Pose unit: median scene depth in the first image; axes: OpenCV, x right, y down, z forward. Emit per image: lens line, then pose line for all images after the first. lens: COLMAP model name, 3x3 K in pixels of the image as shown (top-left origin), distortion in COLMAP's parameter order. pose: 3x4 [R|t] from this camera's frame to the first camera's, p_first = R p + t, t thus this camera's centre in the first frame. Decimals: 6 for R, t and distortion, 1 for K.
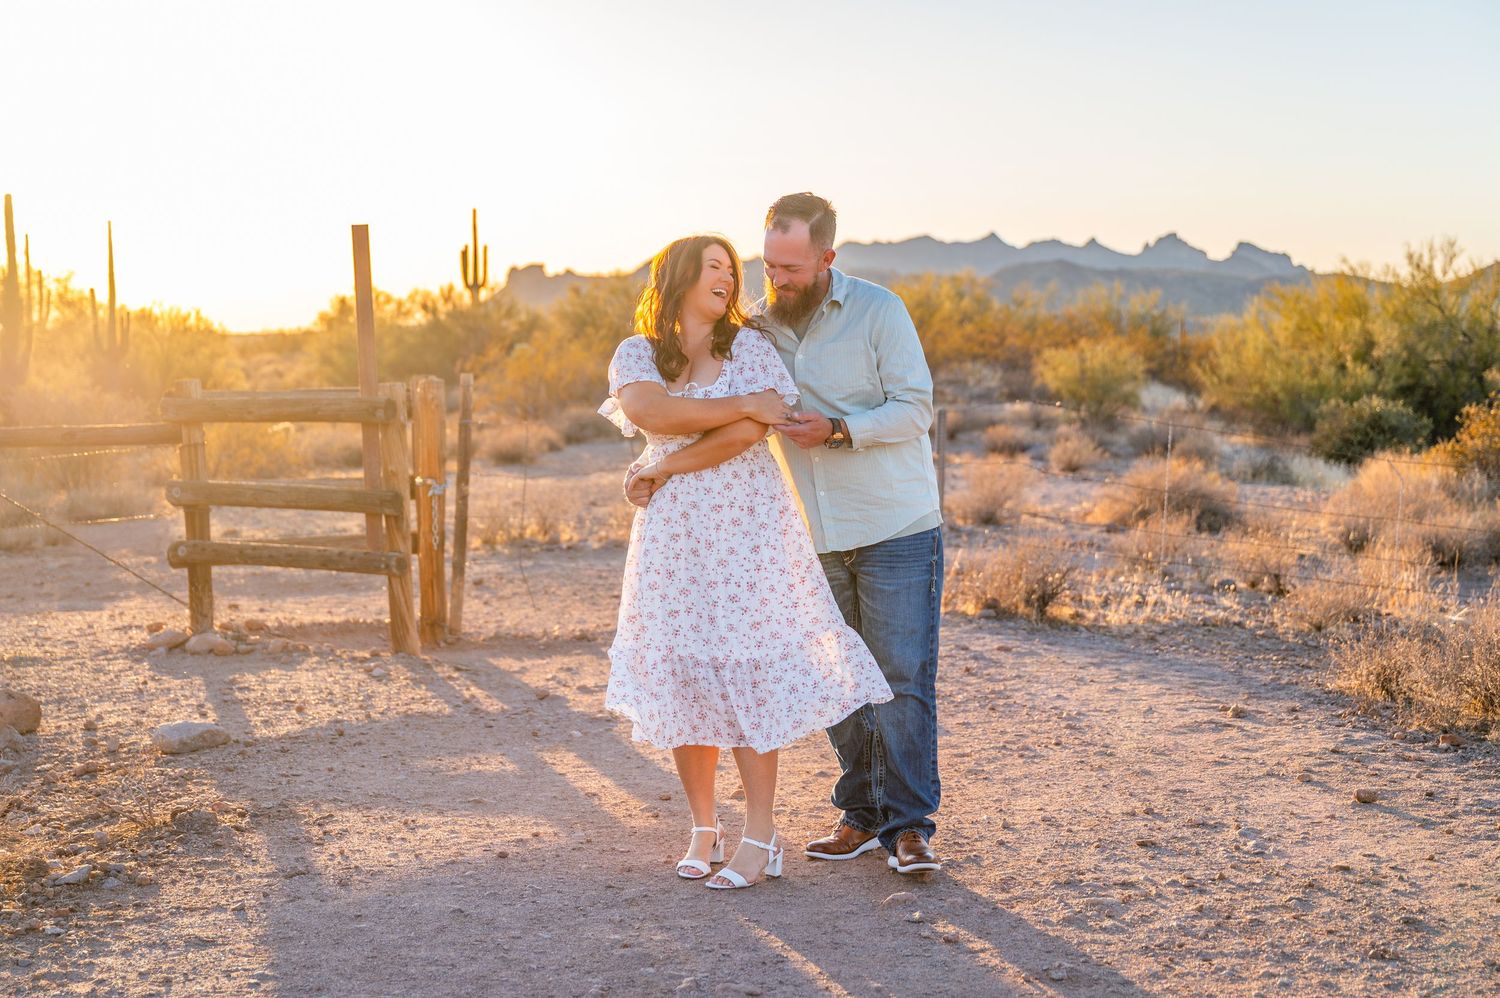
lens RADIAL K [[1972.8, 0, 754.2], [0, 1972.8, 492.7], [0, 0, 1]] dist [-0.006389, 0.000000]
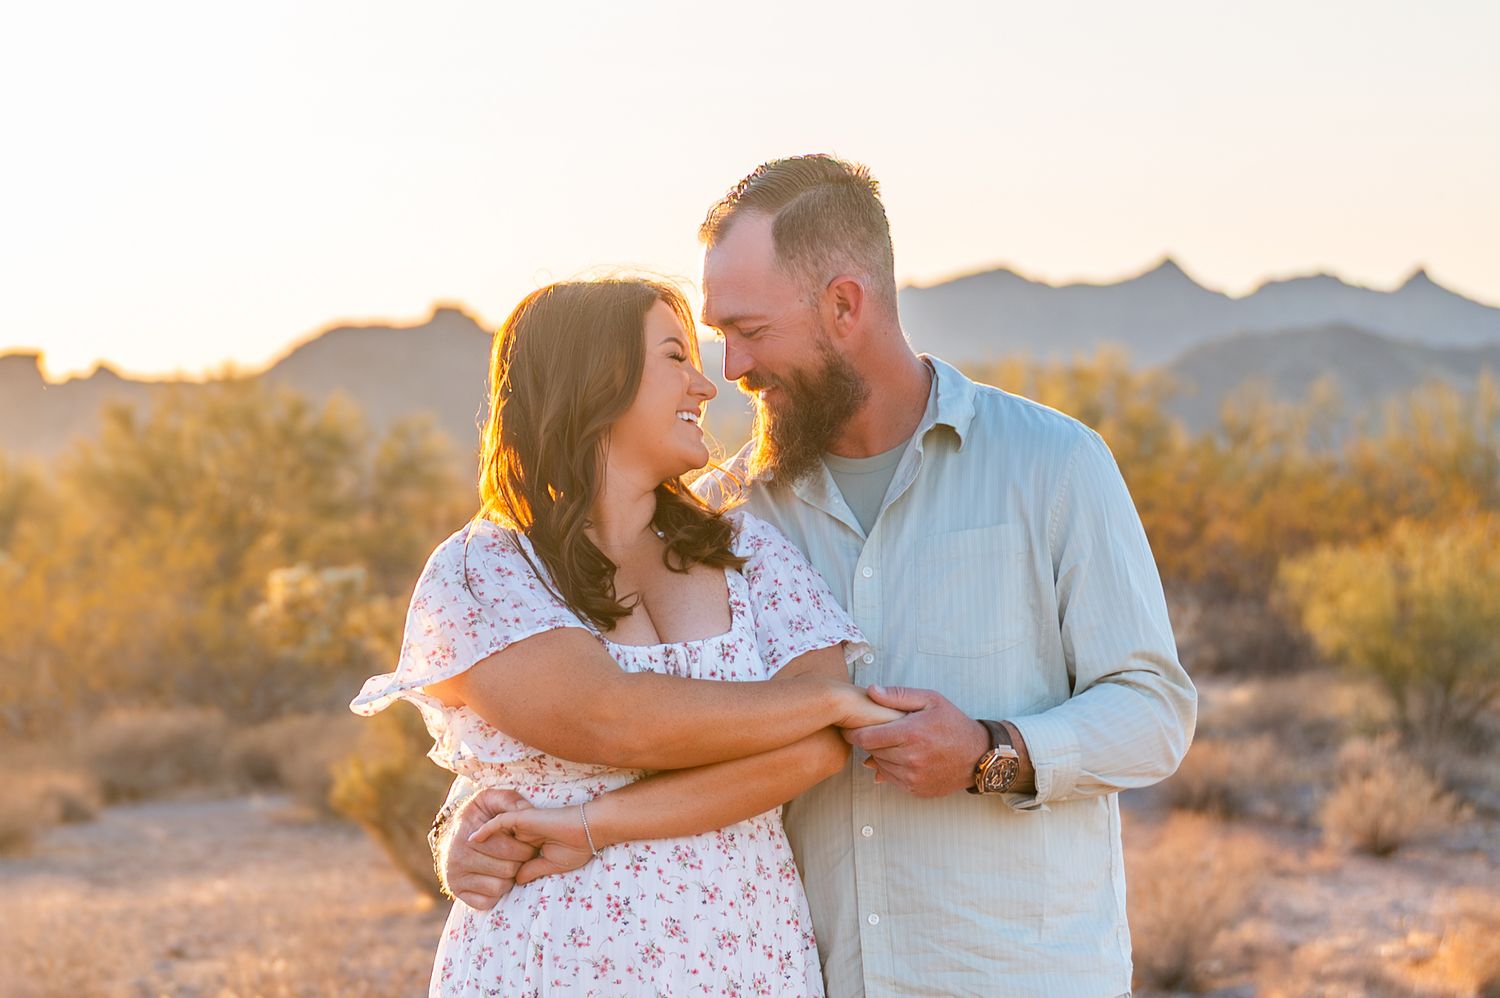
lens RADIAL K [[1972.8, 0, 746.9], [0, 1972.8, 499.5], [0, 0, 1]] dist [-0.006389, 0.000000]
pose [[0.999908, -0.013239, 0.002999, 0.033615], [0.013497, 0.993224, -0.115428, -0.038285], [-0.001450, 0.115458, 0.993311, 0.604166]]
